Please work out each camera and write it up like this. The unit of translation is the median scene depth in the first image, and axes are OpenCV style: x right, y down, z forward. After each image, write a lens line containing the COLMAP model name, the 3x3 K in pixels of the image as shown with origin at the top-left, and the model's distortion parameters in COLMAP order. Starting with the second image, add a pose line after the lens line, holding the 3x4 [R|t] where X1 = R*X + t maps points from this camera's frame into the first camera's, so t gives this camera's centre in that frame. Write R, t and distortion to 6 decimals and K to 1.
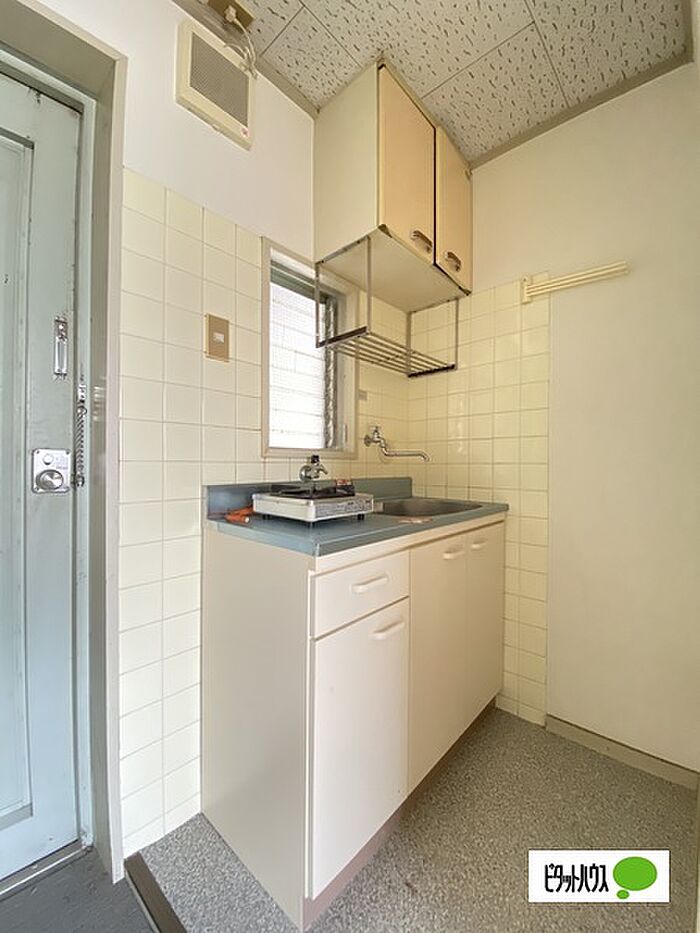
lens RADIAL K [[378.2, 0, 352.1], [0, 378.2, 465.3], [0, 0, 1]] dist [-0.000511, -0.005214]
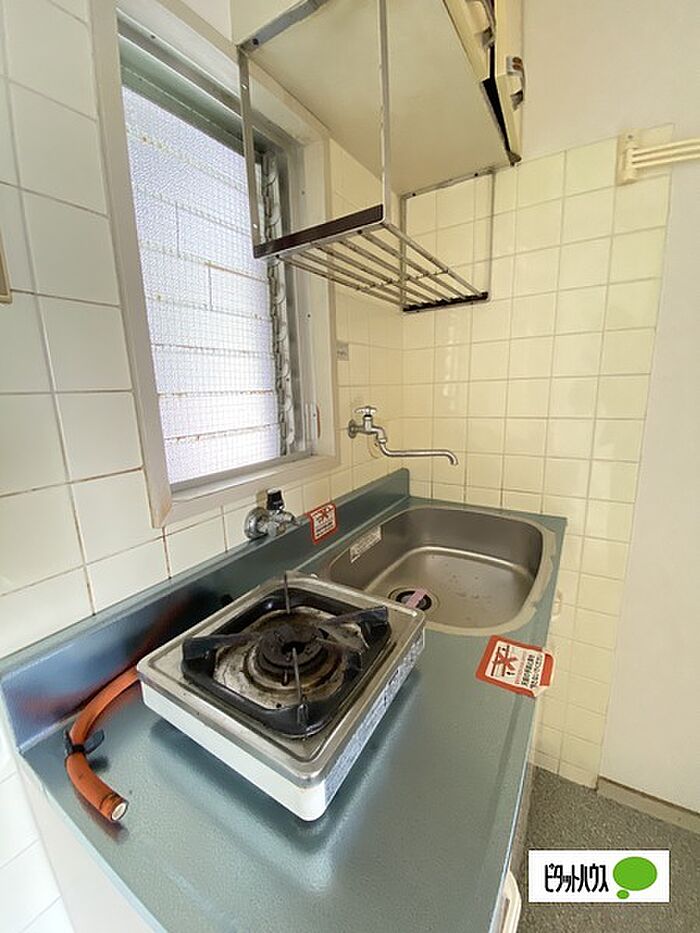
lens RADIAL K [[378.2, 0, 351.3], [0, 378.2, 457.3], [0, 0, 1]] dist [-0.000511, -0.005214]
pose [[0.981696, -0.068998, 0.177514, -0.069958], [0.033791, 0.980381, 0.194192, -0.138897], [-0.187431, -0.184639, 0.964768, 0.427578]]
